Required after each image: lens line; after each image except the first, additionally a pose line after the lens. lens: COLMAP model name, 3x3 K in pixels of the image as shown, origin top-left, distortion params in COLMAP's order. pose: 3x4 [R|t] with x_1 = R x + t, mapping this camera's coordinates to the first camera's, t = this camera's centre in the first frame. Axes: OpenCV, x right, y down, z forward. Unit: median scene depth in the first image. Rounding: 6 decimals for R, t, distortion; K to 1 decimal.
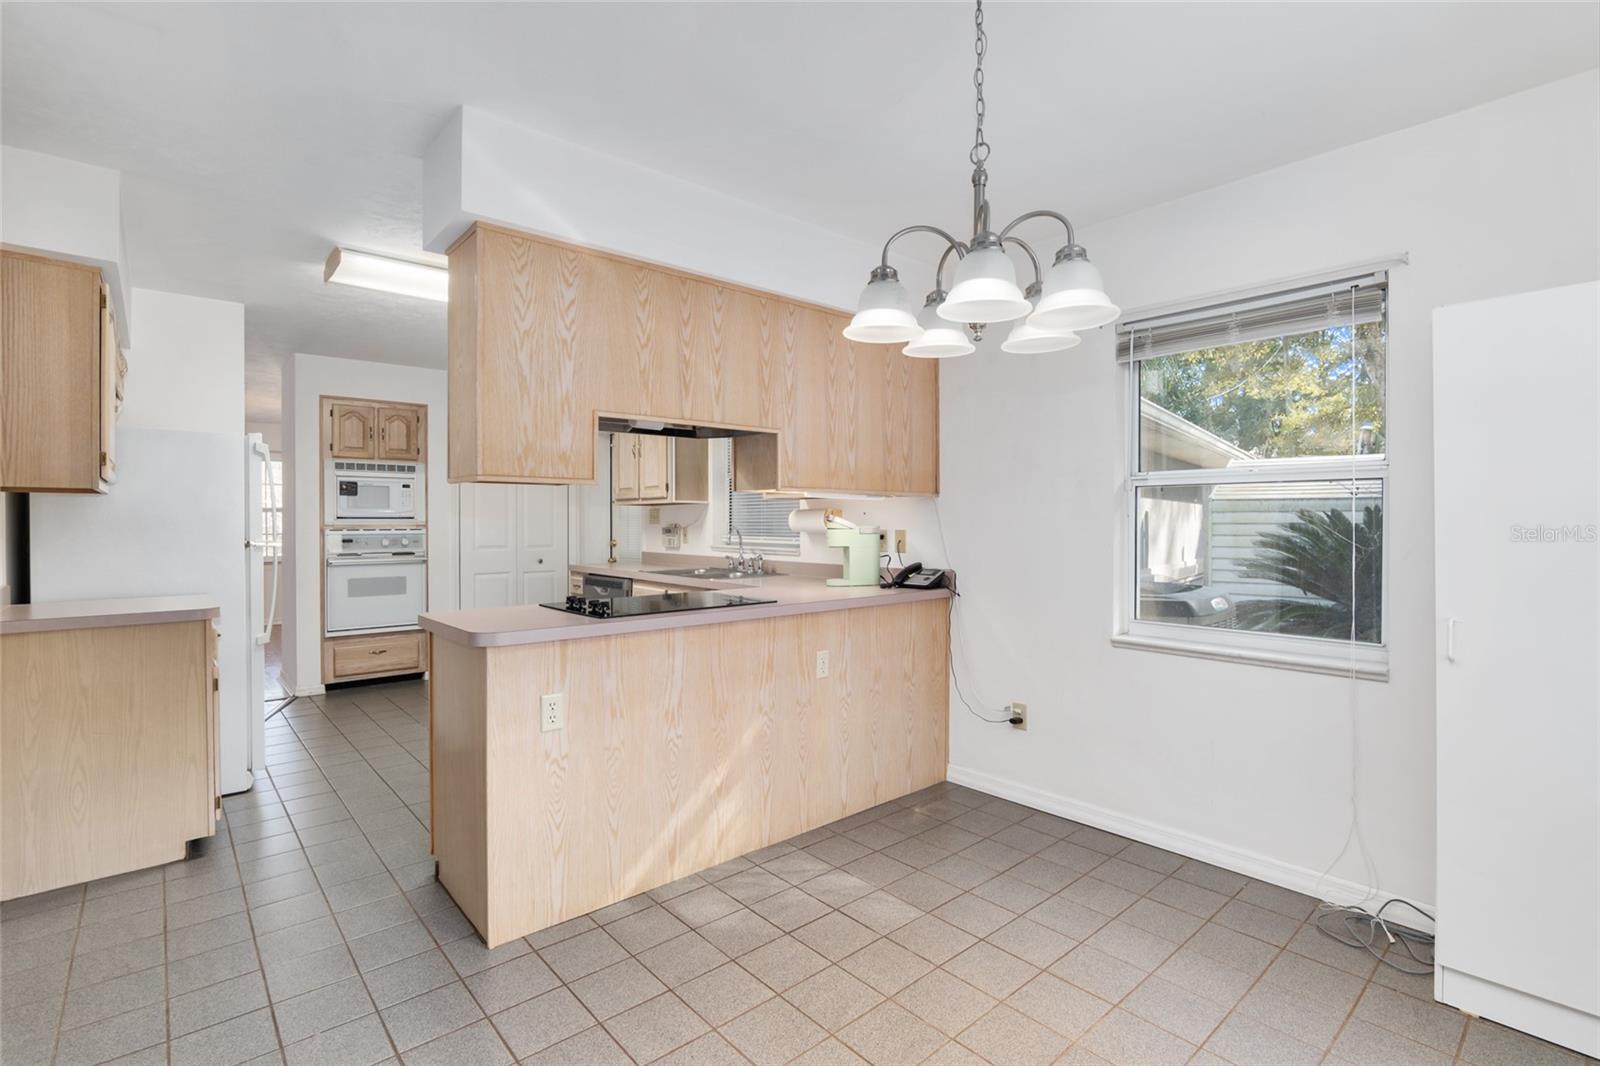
lens RADIAL K [[747.7, 0, 798.9], [0, 747.7, 528.4], [0, 0, 1]] dist [-0.026968, 0.002169]
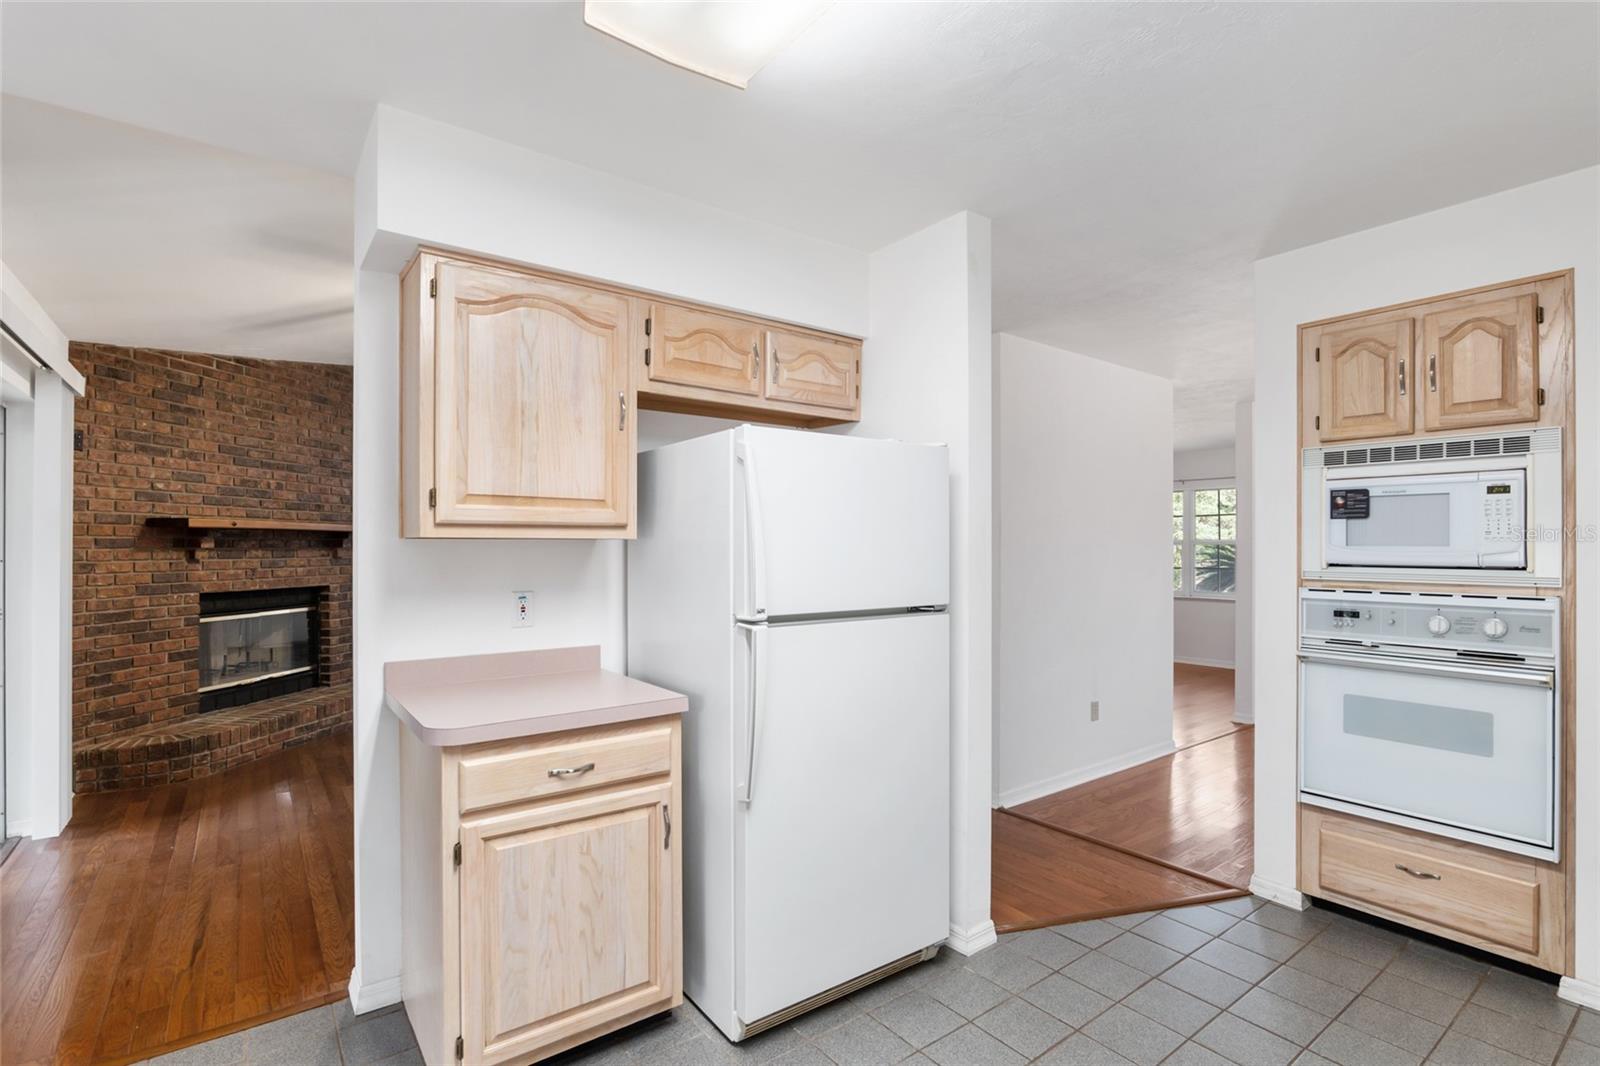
lens RADIAL K [[747.7, 0, 797.2], [0, 747.7, 540.9], [0, 0, 1]] dist [-0.026968, 0.002169]
pose [[-0.082134, -0.009140, -0.996579, -0.106657], [-0.012694, 0.999886, -0.008124, -0.021377], [0.996540, 0.011983, -0.082240, 0.671707]]
